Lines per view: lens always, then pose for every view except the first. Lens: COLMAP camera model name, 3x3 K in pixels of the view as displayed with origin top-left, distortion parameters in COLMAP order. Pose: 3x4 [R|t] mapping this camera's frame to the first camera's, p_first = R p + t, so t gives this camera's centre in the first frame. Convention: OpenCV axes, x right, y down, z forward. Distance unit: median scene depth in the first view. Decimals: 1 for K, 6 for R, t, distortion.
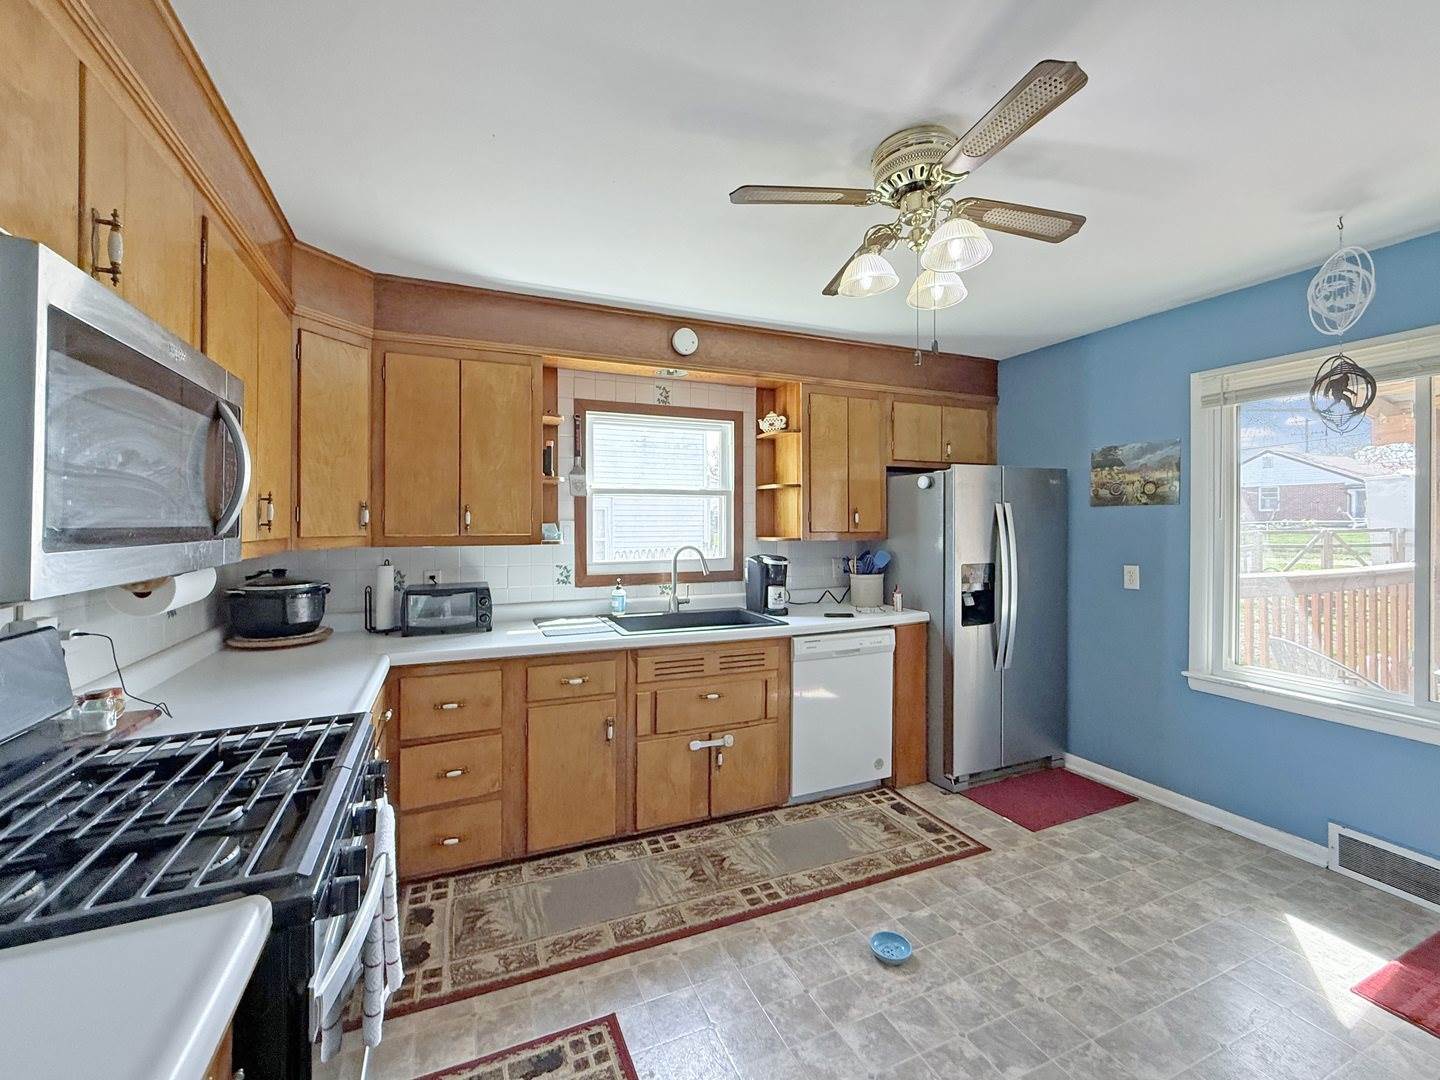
lens RADIAL K [[591.3, 0, 712.6], [0, 591.3, 526.9], [0, 0, 1]] dist [0.003602, -0.000530]
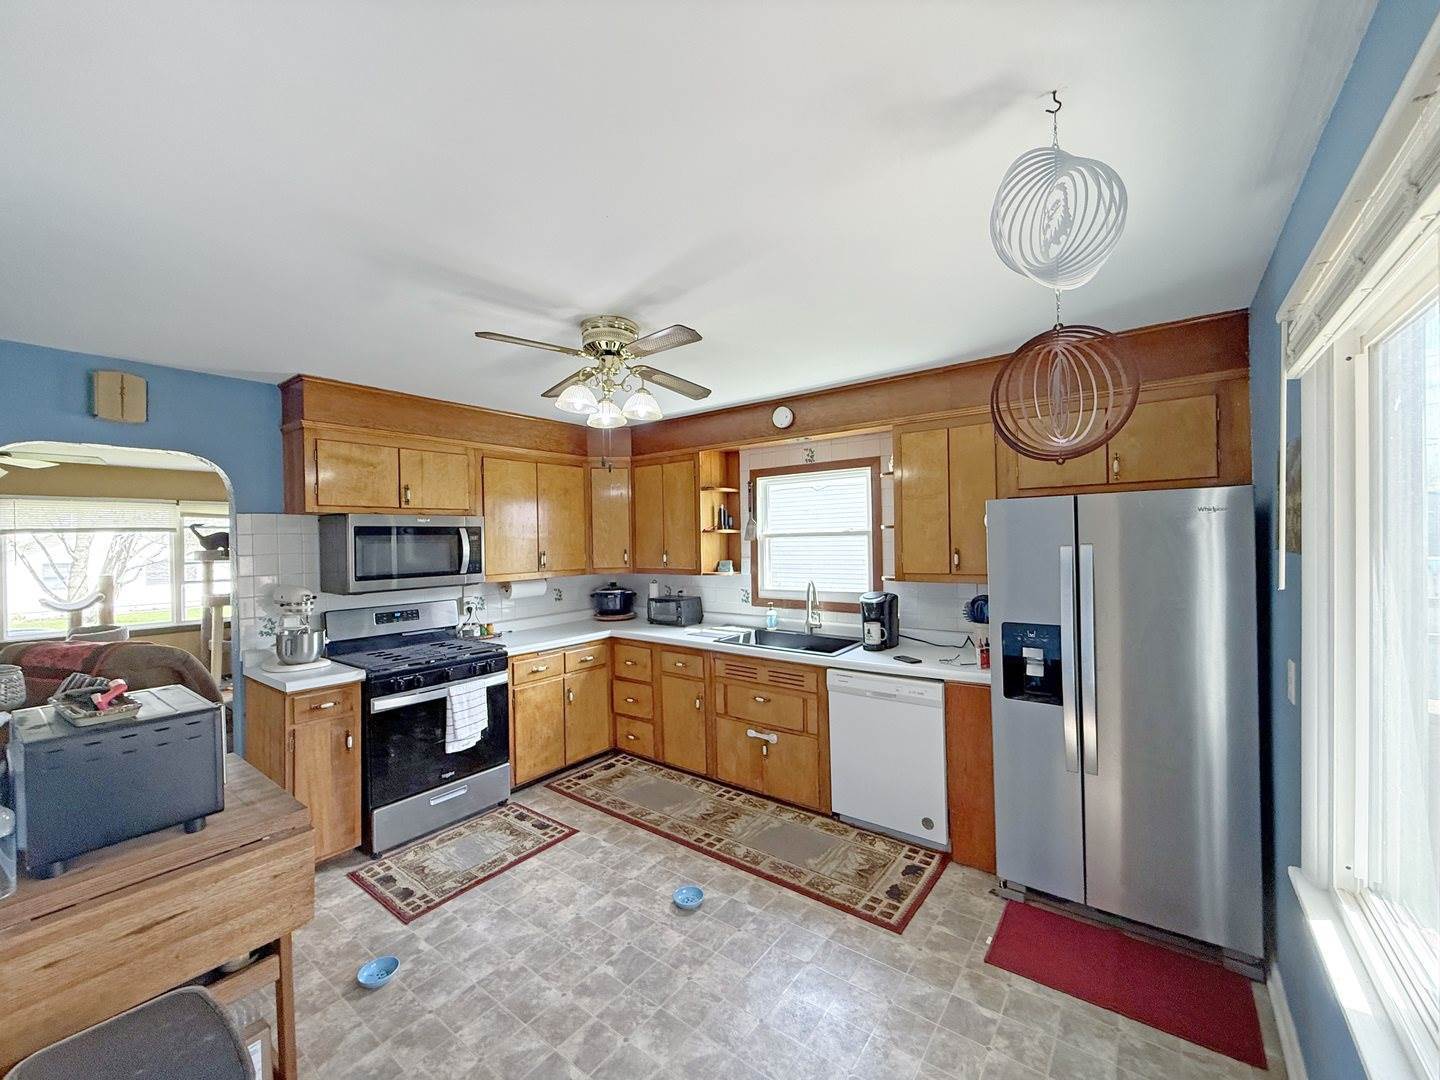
lens RADIAL K [[591.3, 0, 756.9], [0, 591.3, 542.3], [0, 0, 1]] dist [0.003602, -0.000530]
pose [[0.507044, 0.000227, -0.861920, 1.125945], [0.018142, 0.999776, 0.010936, -0.072133], [0.861729, -0.021182, 0.506927, 0.352707]]
